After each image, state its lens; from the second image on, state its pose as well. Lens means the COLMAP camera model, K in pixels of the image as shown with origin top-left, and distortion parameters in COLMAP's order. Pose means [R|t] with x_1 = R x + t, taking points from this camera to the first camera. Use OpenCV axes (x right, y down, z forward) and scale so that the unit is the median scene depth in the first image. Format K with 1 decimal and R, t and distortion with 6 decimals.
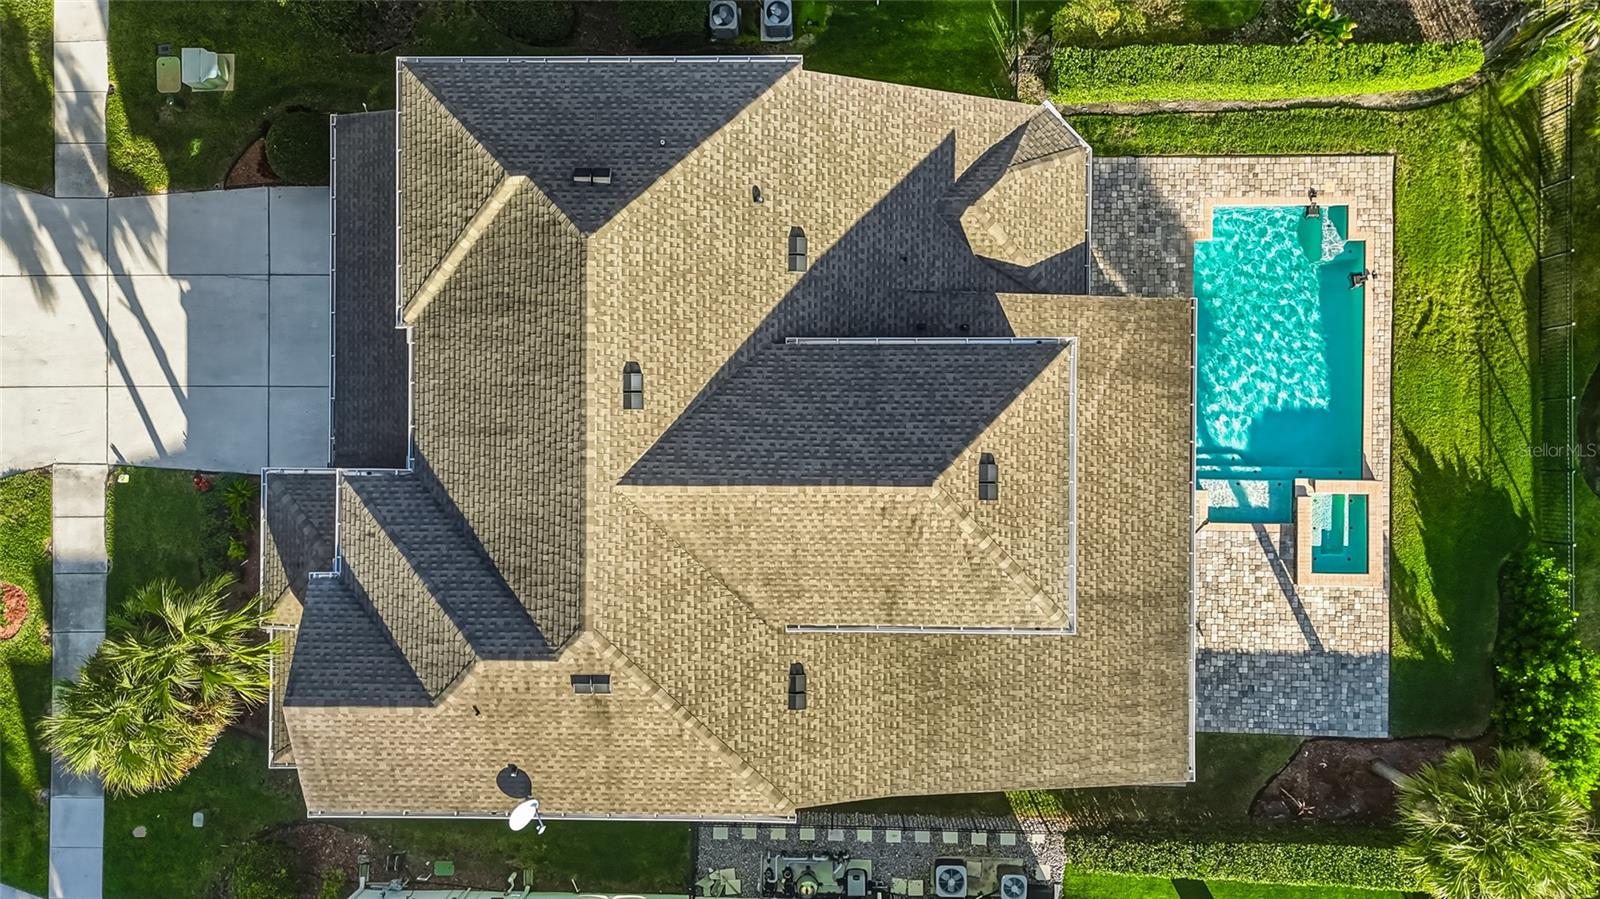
lens RADIAL K [[1199.6, 0, 800.0], [0, 1199.6, 449.5], [0, 0, 1]] dist [0.034408, -0.000194]
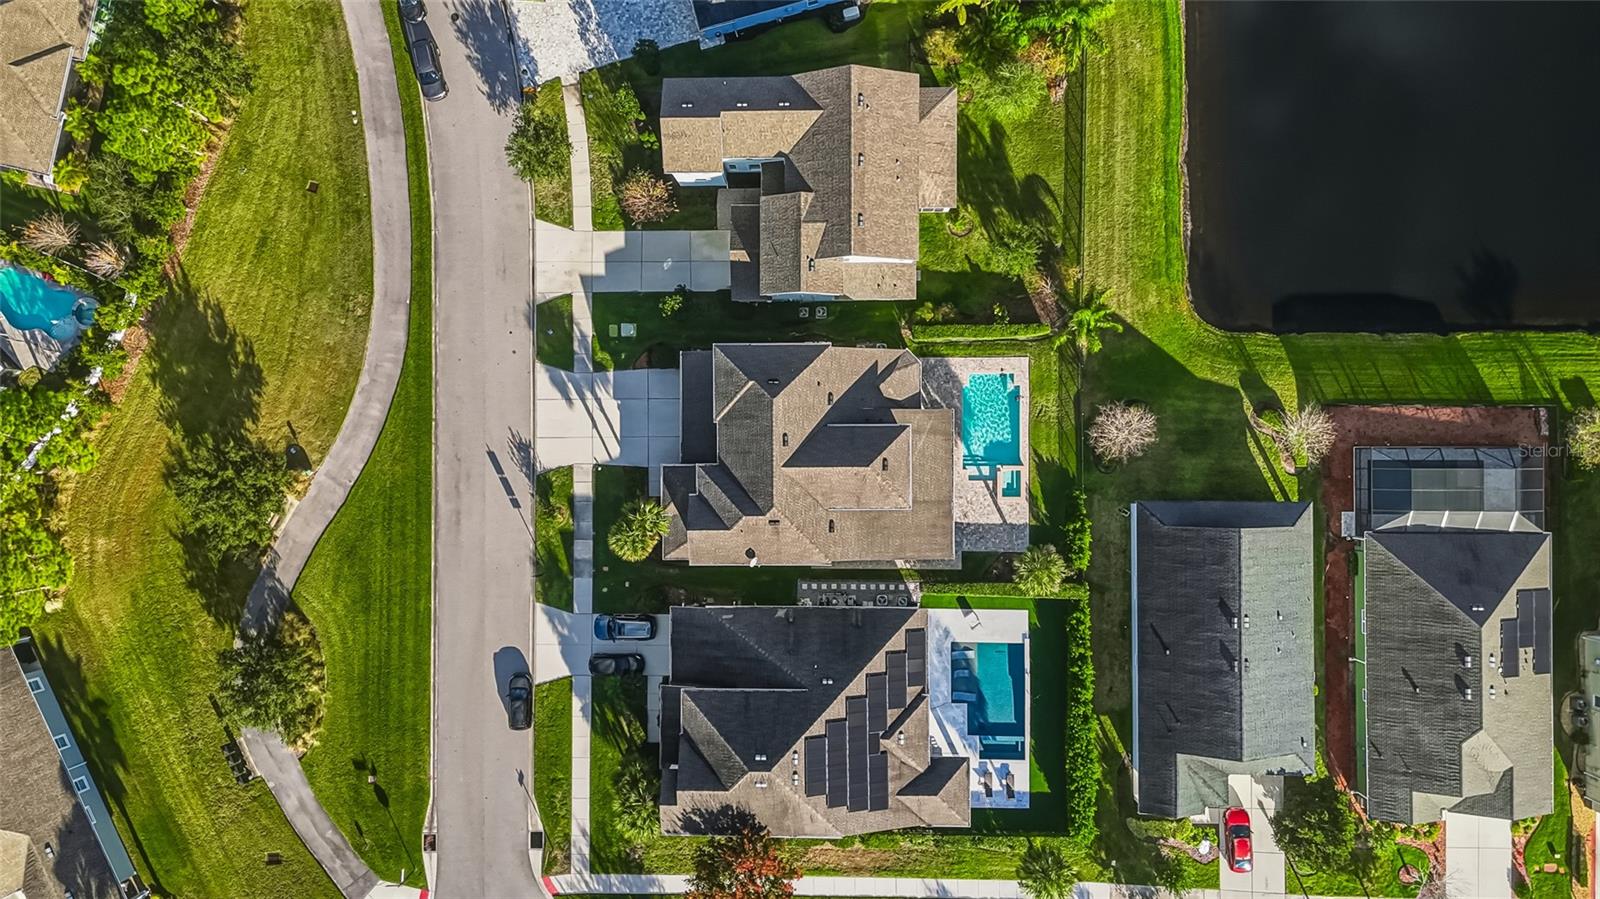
lens RADIAL K [[1199.6, 0, 800.0], [0, 1199.6, 449.5], [0, 0, 1]] dist [0.034408, -0.000194]
pose [[0.999887, -0.007479, -0.013073, -0.037276], [0.007417, 0.999961, -0.004780, -0.004459], [0.013109, 0.004682, 0.999903, -1.968577]]
